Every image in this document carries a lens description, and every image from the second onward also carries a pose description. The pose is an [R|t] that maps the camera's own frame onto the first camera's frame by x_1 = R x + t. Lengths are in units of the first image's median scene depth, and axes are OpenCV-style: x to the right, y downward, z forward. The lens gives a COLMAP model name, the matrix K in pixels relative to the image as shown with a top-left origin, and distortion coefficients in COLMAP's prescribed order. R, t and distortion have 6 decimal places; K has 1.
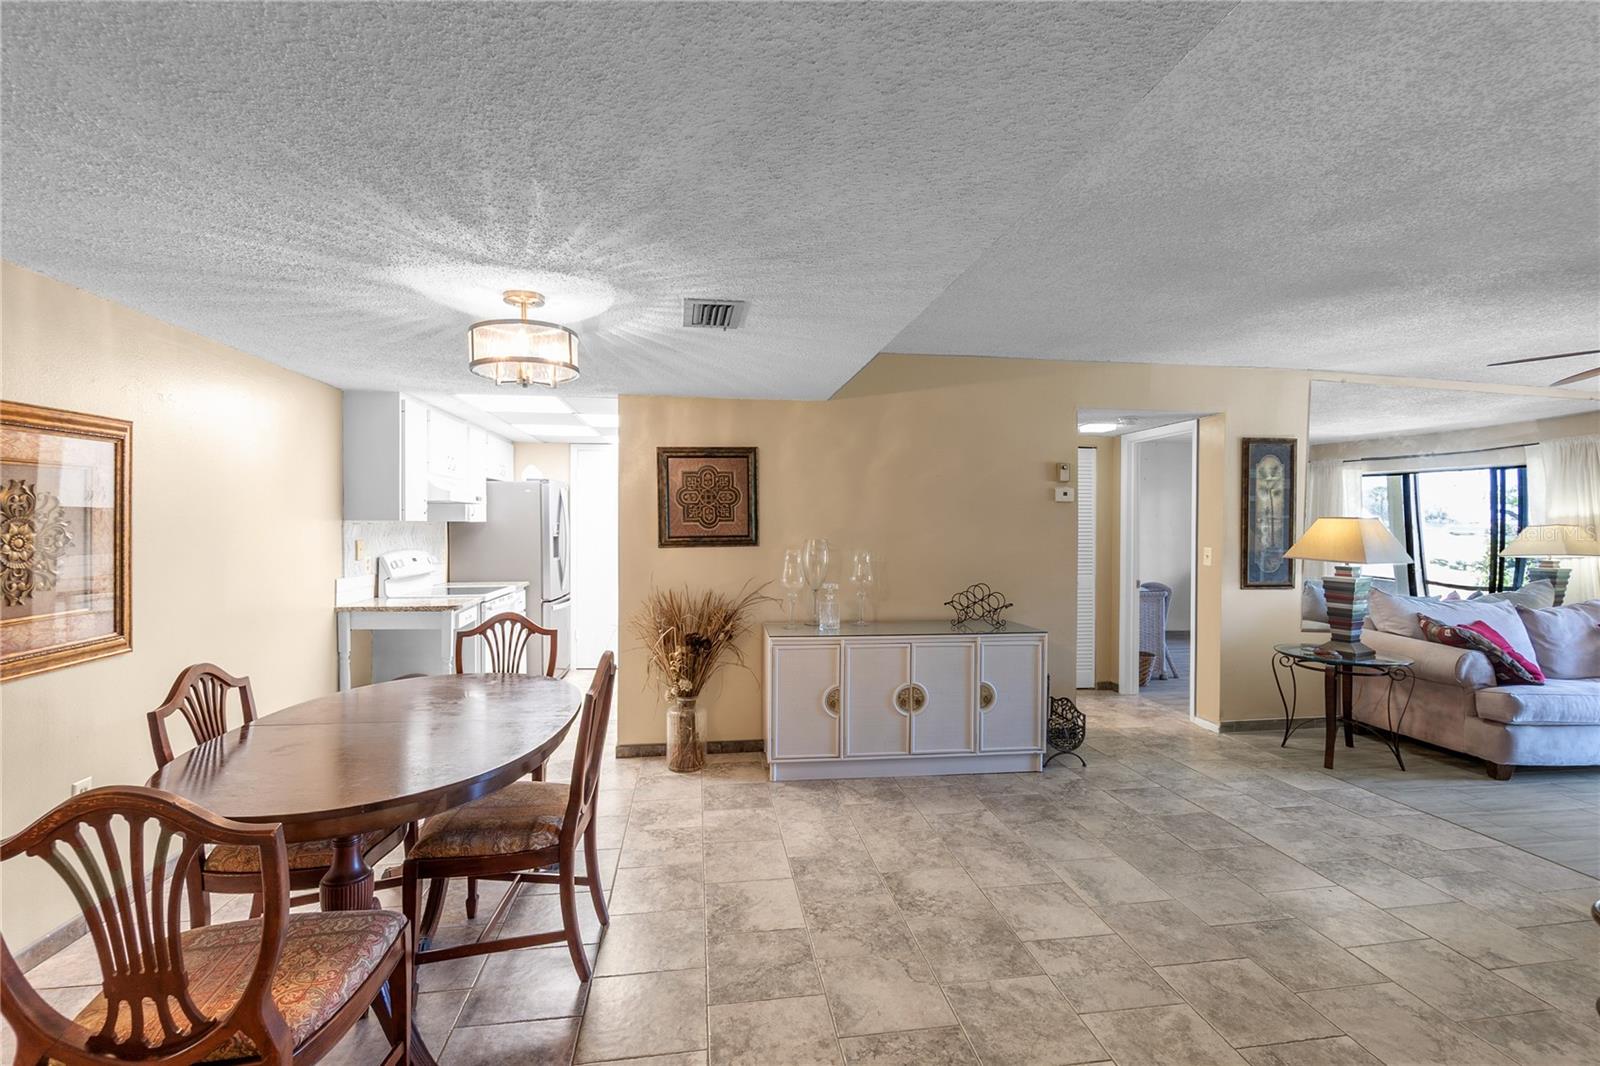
lens RADIAL K [[697.9, 0, 799.5], [0, 697.9, 530.5], [0, 0, 1]] dist [-0.004463, 0.000551]
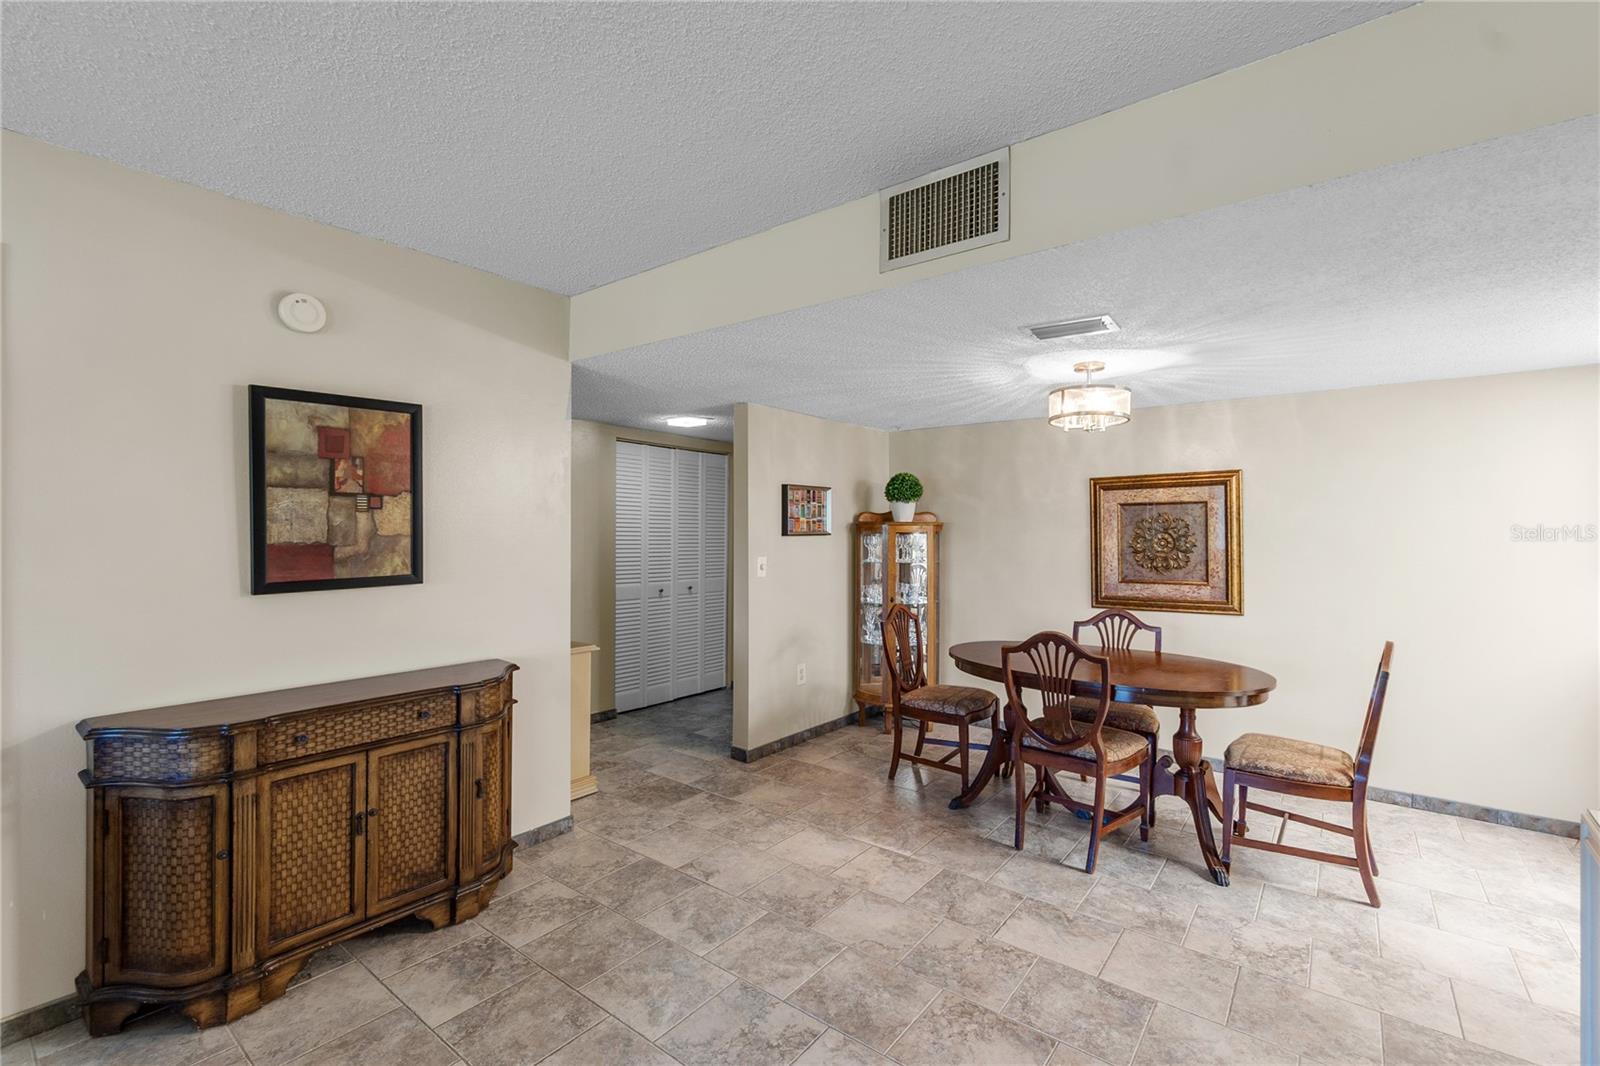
lens RADIAL K [[695.6, 0, 800.0], [0, 695.6, 533.0], [0, 0, 1]] dist [-0.002823, -0.000135]
pose [[-0.726716, -0.004260, -0.686924, 0.513226], [-0.011369, 0.999918, 0.005826, -0.005719], [0.686844, 0.012043, -0.726706, 0.876511]]
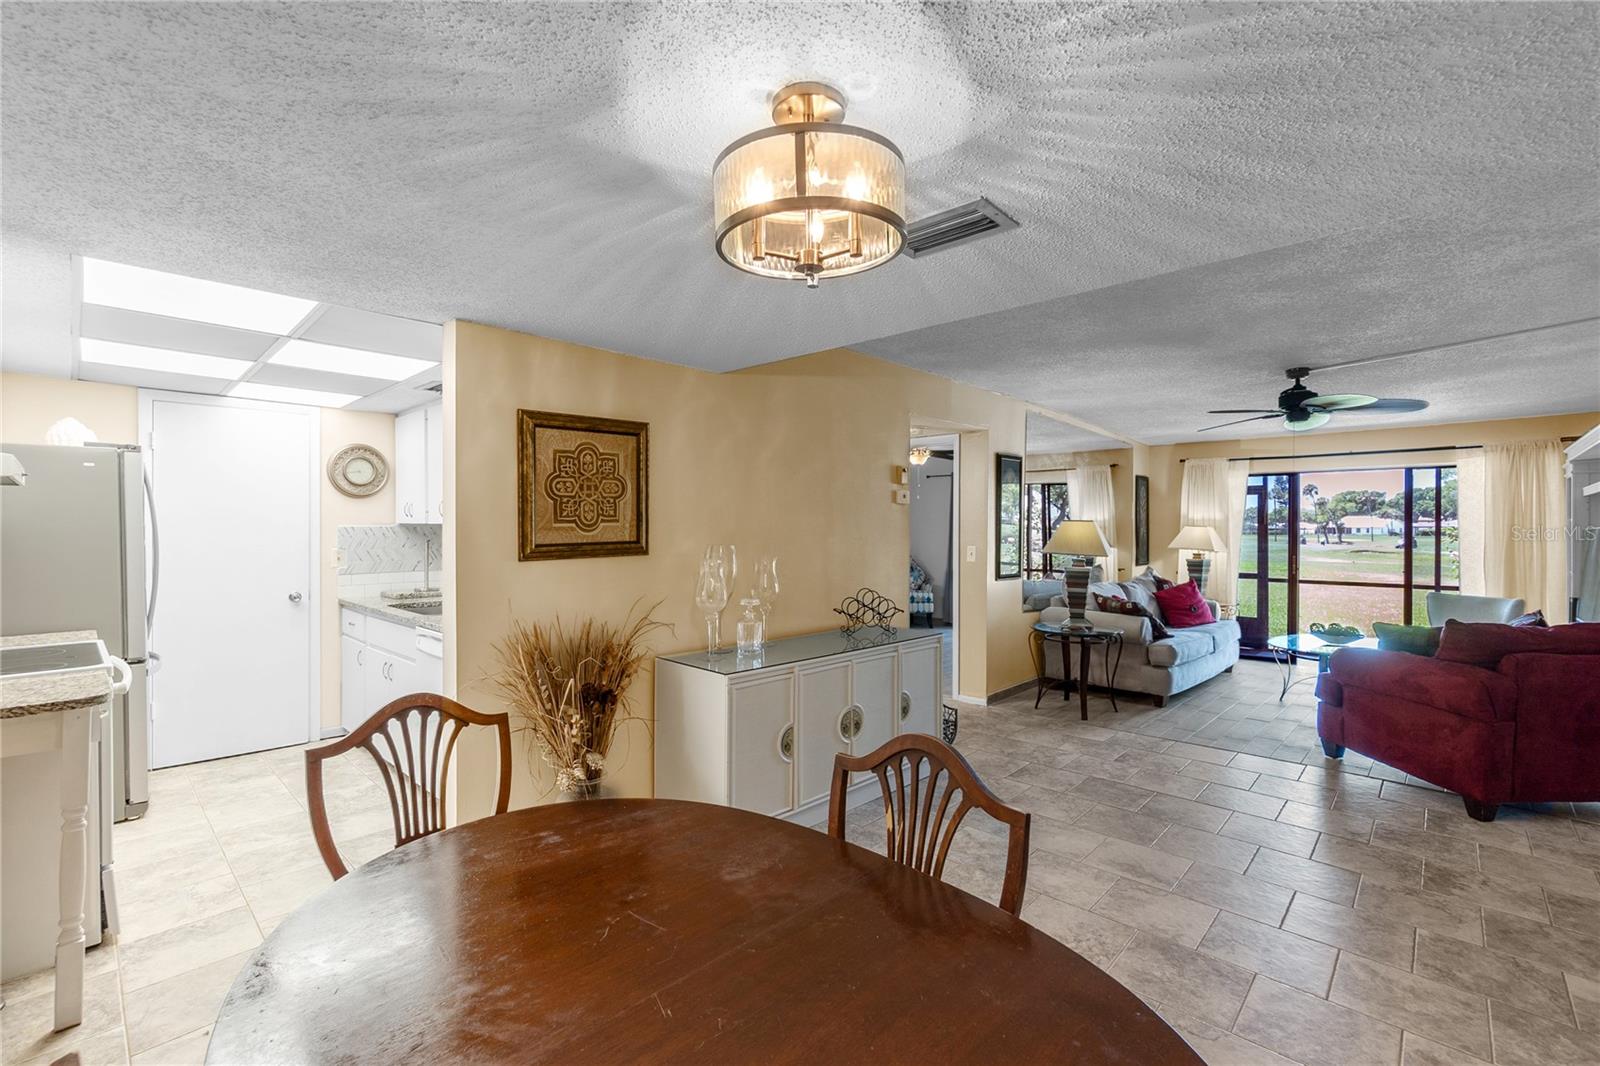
lens RADIAL K [[695.6, 0, 800.0], [0, 695.6, 533.0], [0, 0, 1]] dist [-0.002823, -0.000135]
pose [[0.783787, -0.006601, 0.620994, -0.403422], [0.005098, 0.999978, 0.004196, -0.003939], [-0.621009, -0.000123, 0.783804, 0.321187]]
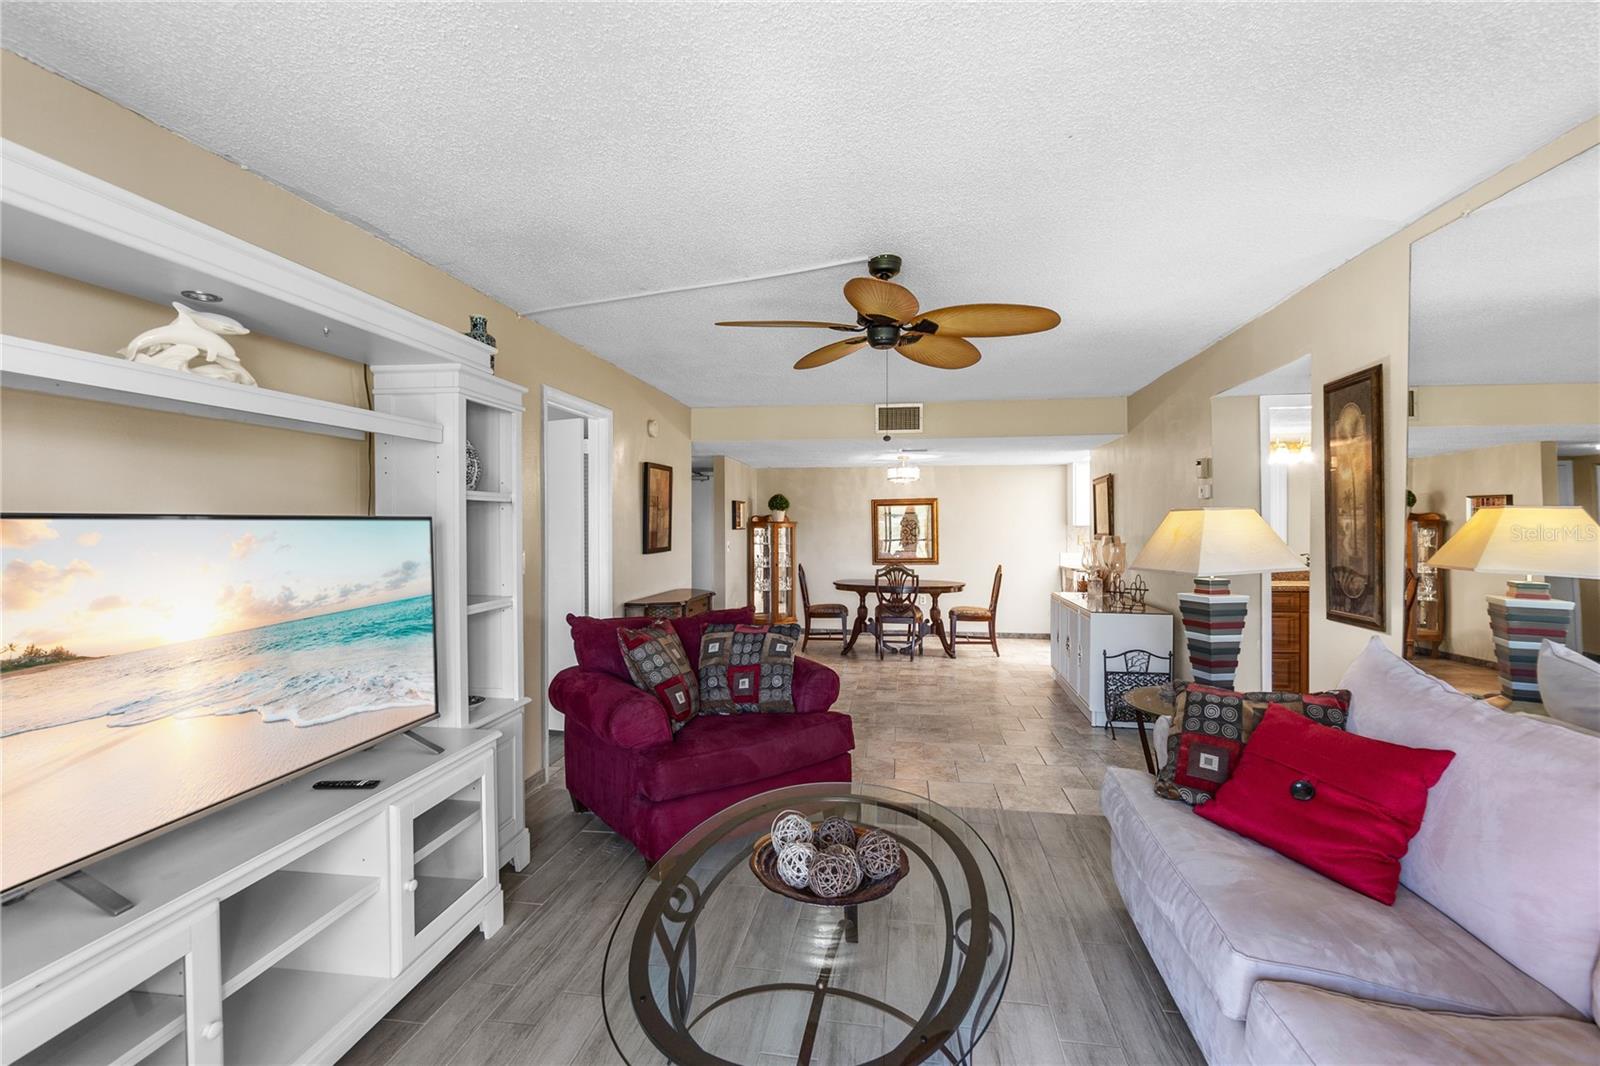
lens RADIAL K [[708.8, 0, 797.0], [0, 708.8, 535.2], [0, 0, 1]] dist [0.000054, 0.000075]
pose [[-0.289870, 0.004494, -0.957055, 1.582849], [-0.007297, 0.999950, 0.006905, 0.006183], [0.957038, 0.008986, -0.289823, 0.812708]]
